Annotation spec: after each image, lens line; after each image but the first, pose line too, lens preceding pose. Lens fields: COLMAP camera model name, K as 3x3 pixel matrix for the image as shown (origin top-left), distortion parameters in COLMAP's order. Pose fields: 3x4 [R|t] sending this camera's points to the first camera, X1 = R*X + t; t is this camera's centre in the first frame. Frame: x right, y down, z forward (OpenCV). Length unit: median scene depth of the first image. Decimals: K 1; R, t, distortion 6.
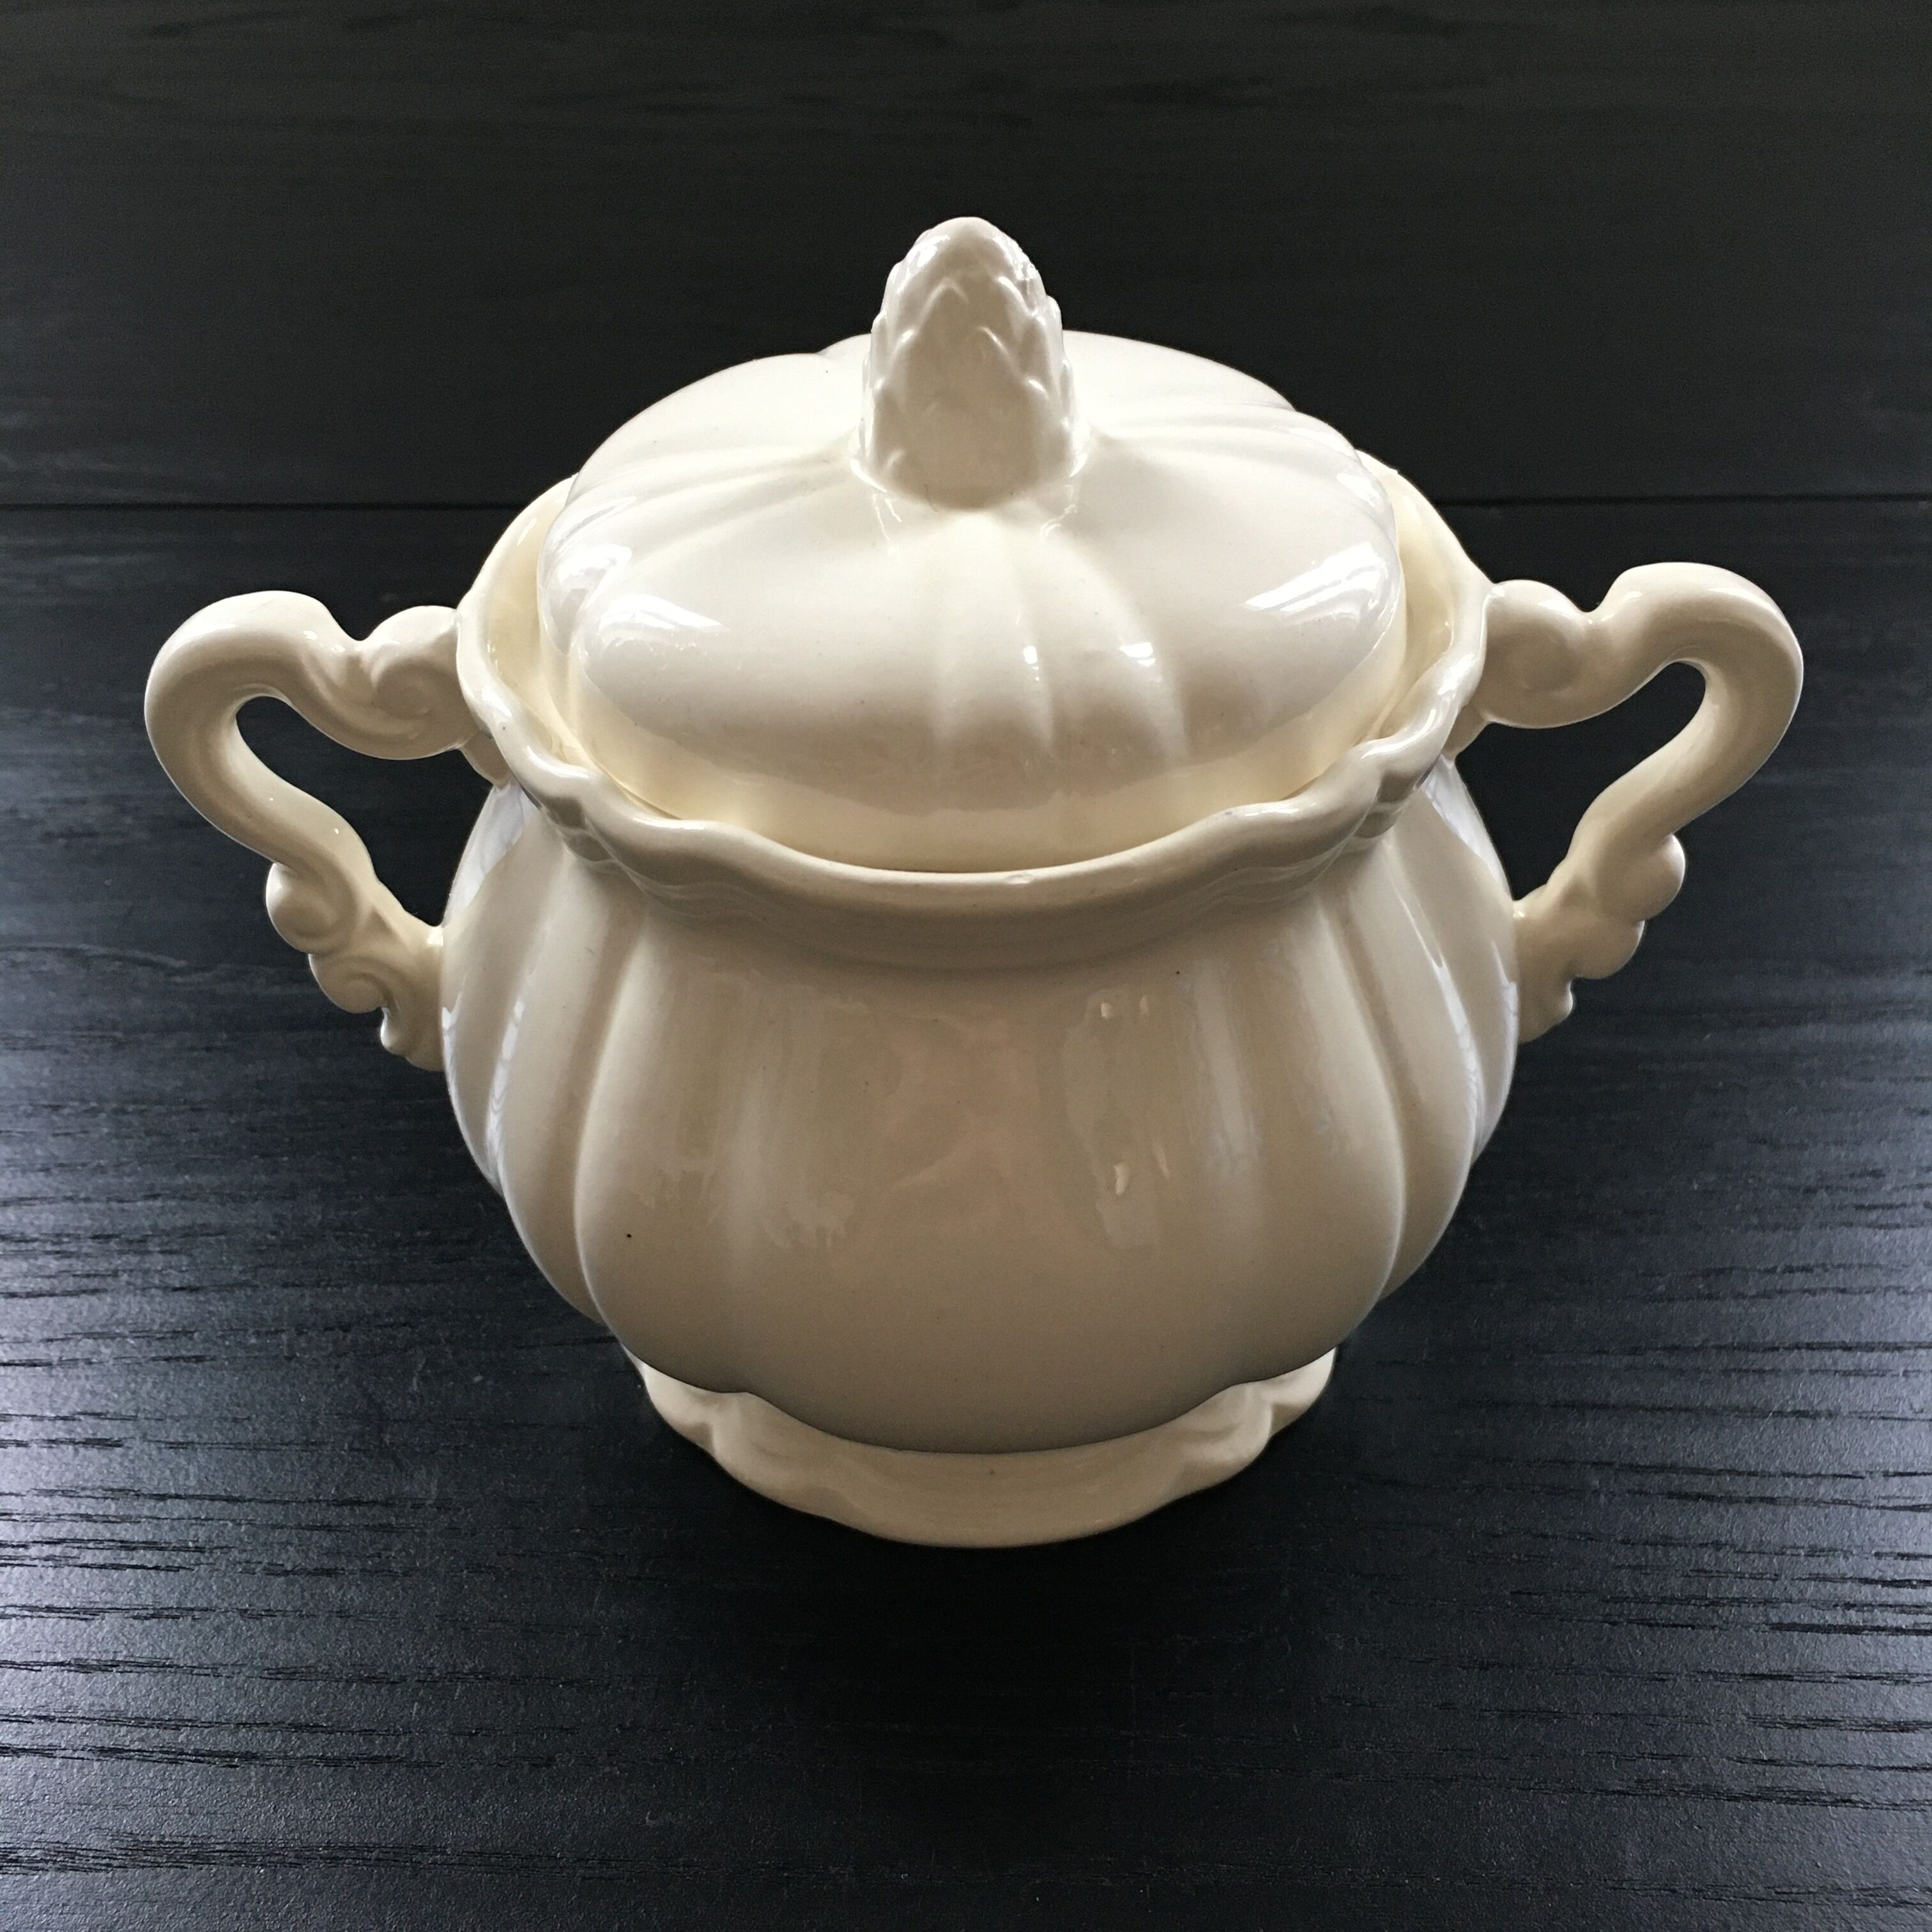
lens RADIAL K [[2247.0, 0, 966.0], [0, 2247.0, 966.0], [0, 0, 1]] dist [0.078799, -0.137237]
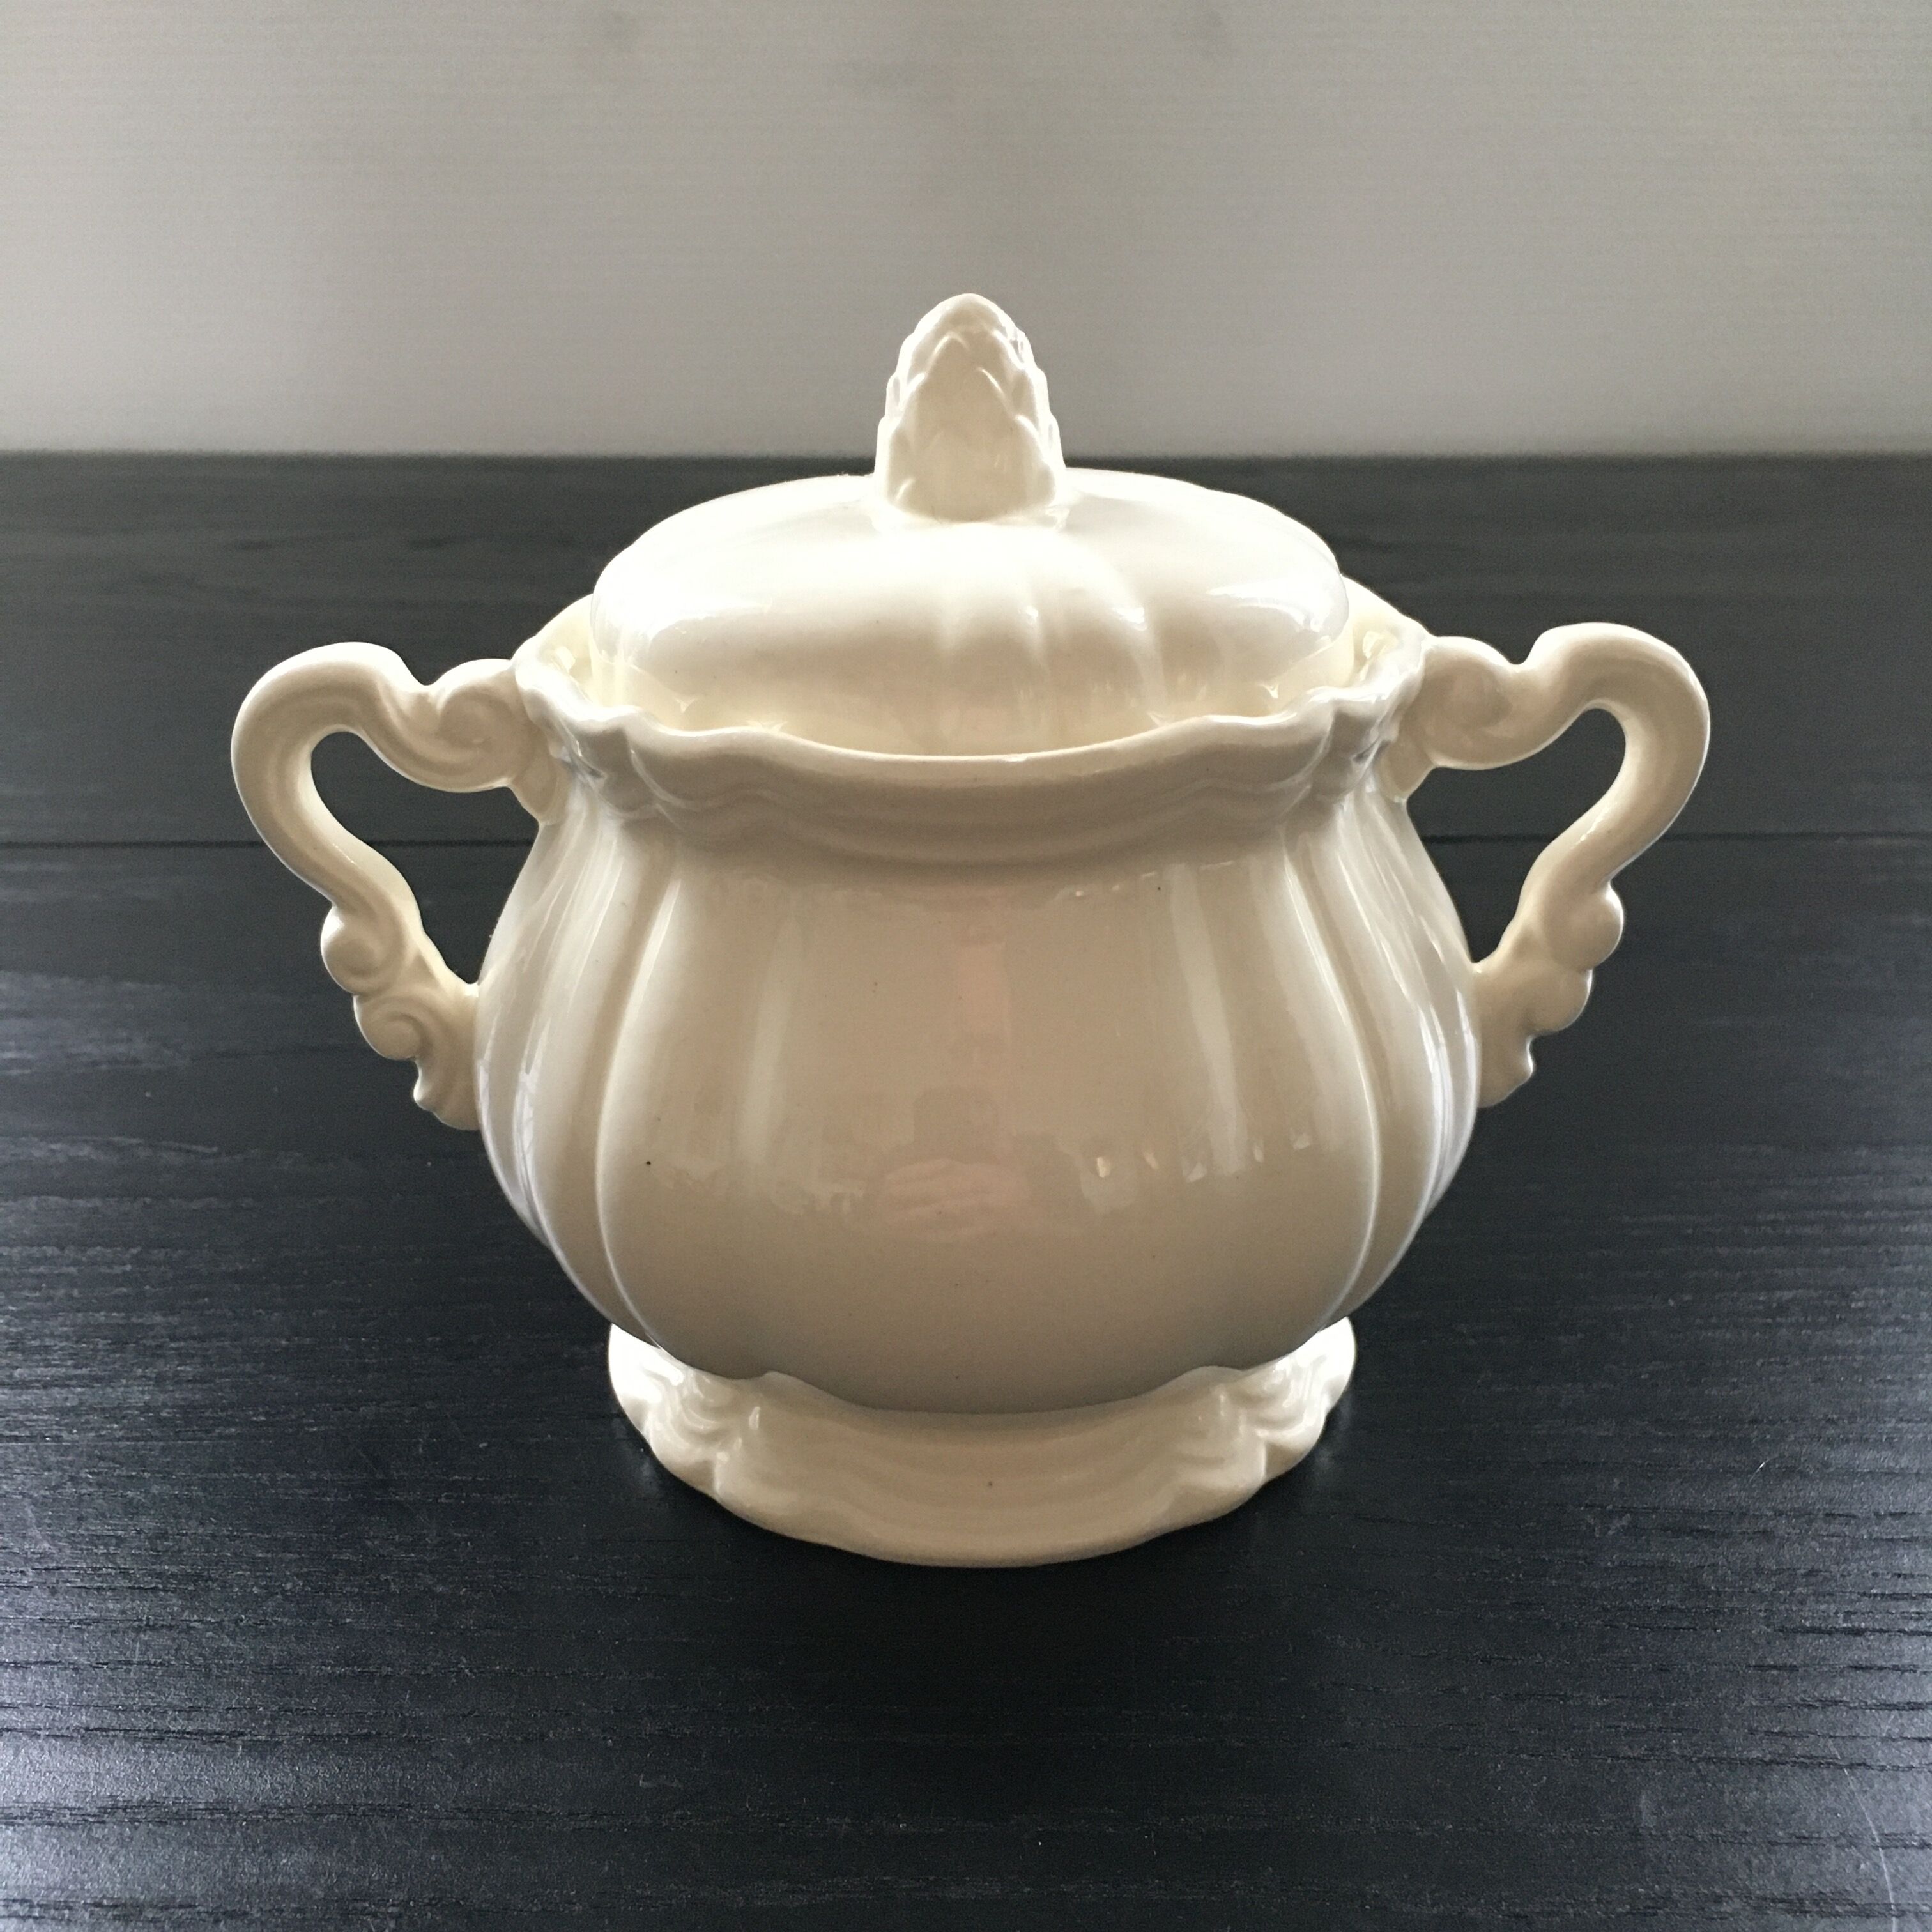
lens RADIAL K [[2247.0, 0, 966.0], [0, 2247.0, 966.0], [0, 0, 1]] dist [0.078799, -0.137237]
pose [[0.999992, 0.001048, 0.003821, -0.004118], [0.000102, 0.957221, -0.289358, 0.312820], [-0.003961, 0.289356, 0.957213, -0.038311]]
